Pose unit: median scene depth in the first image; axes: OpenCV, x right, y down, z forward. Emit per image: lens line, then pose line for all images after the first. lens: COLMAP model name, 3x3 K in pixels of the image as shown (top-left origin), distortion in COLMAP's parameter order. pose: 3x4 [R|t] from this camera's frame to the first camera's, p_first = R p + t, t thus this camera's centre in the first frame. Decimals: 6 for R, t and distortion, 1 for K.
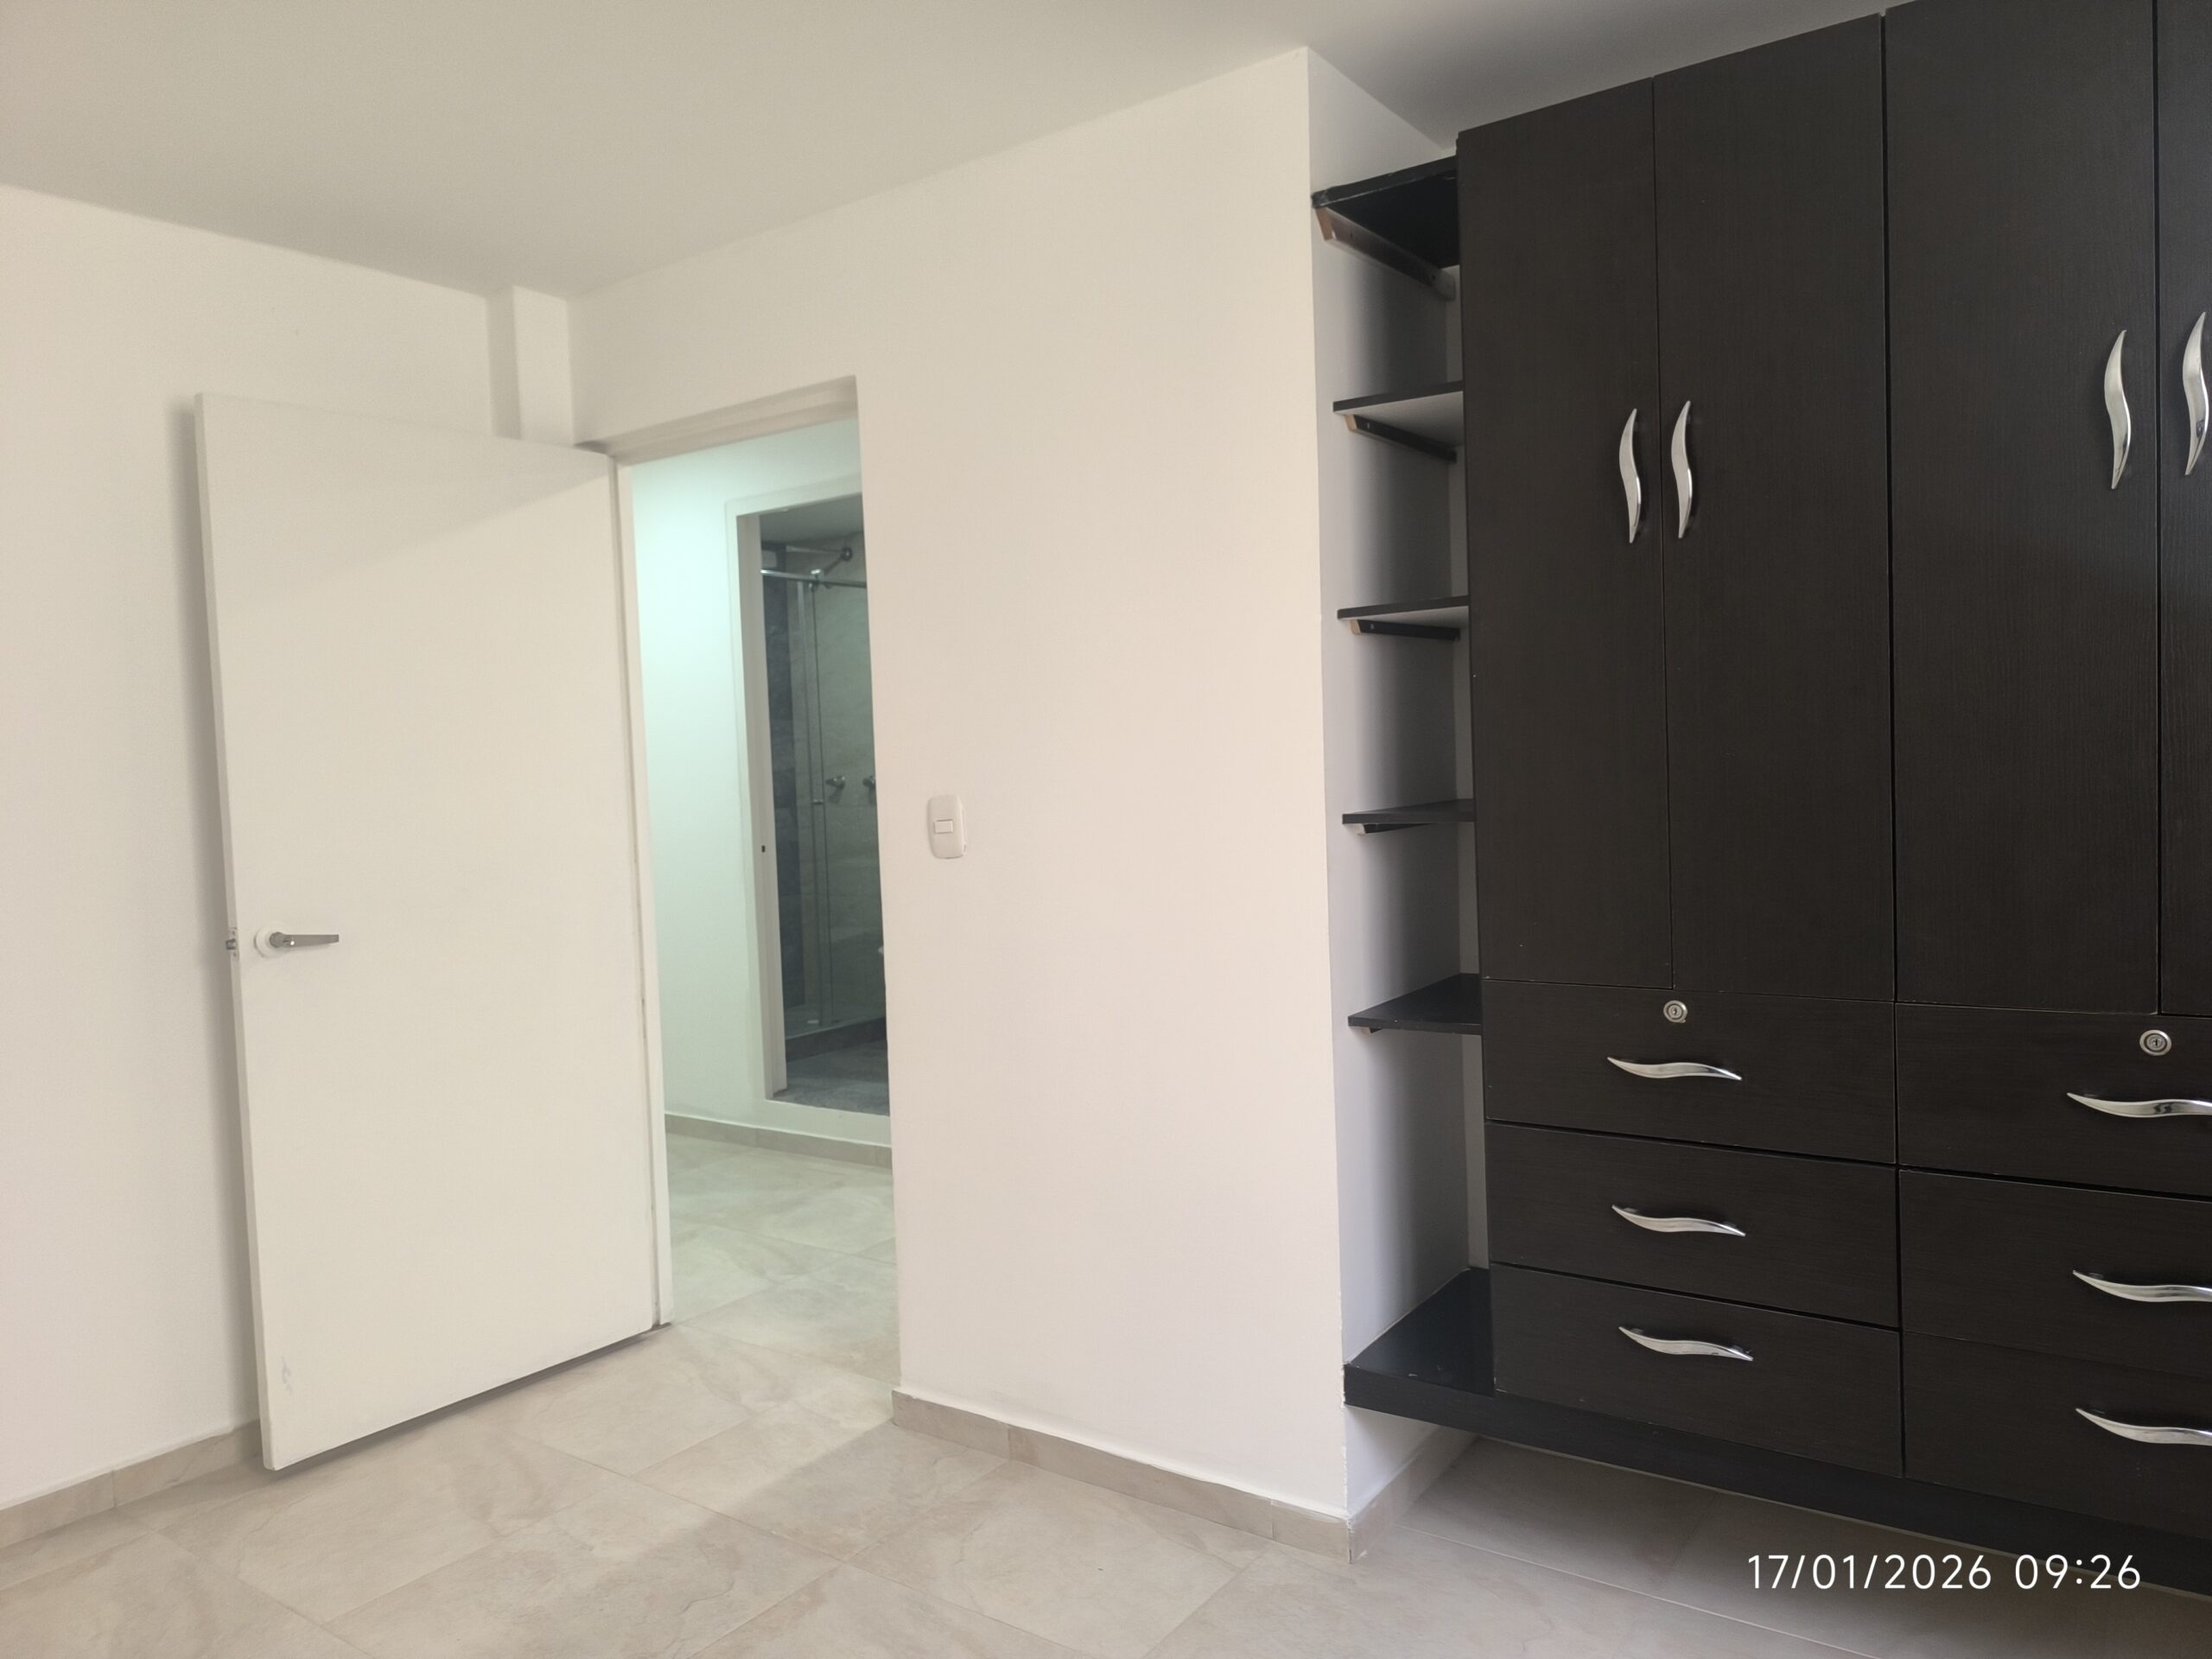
lens RADIAL K [[1516.9, 0, 1104.8], [0, 1516.9, 821.3], [0, 0, 1]] dist [0.023938, -0.031483]
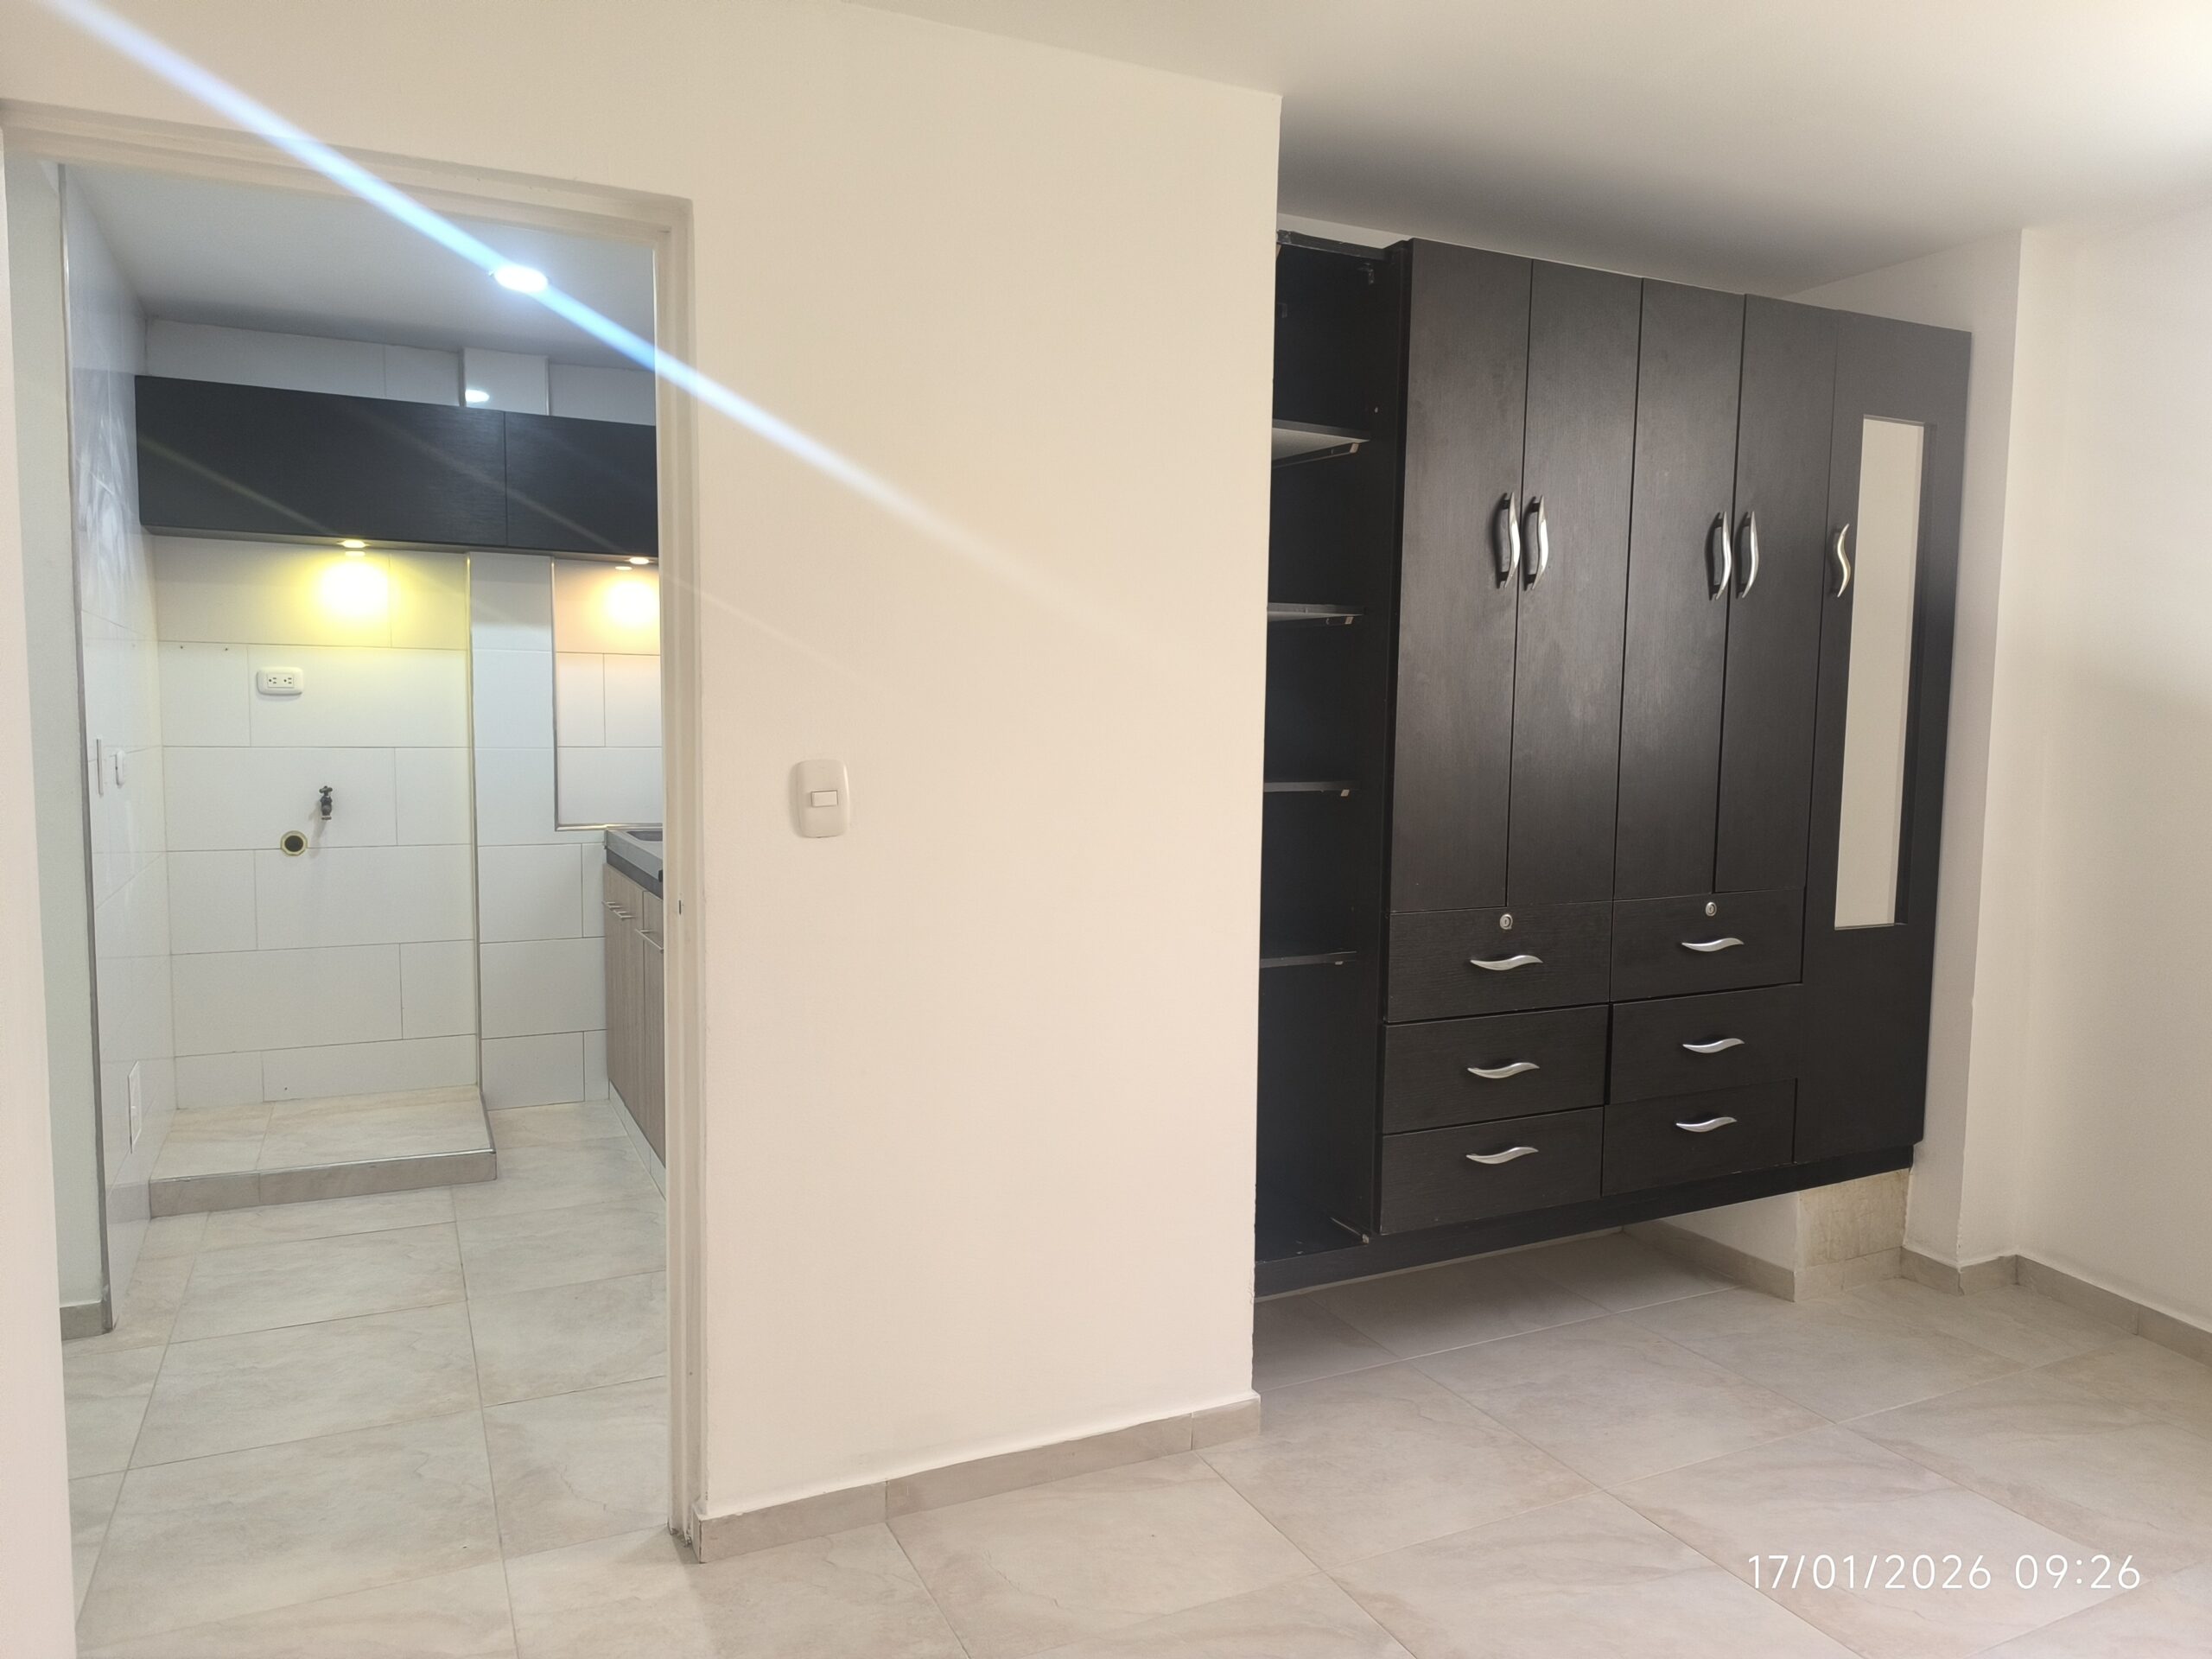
lens RADIAL K [[1516.9, 0, 1101.0], [0, 1516.9, 835.6], [0, 0, 1]] dist [0.023938, -0.031483]
pose [[0.478056, -0.024608, 0.877985, -0.756635], [0.009351, 0.999693, 0.022928, 0.006377], [-0.878280, -0.002751, 0.478139, 0.470125]]
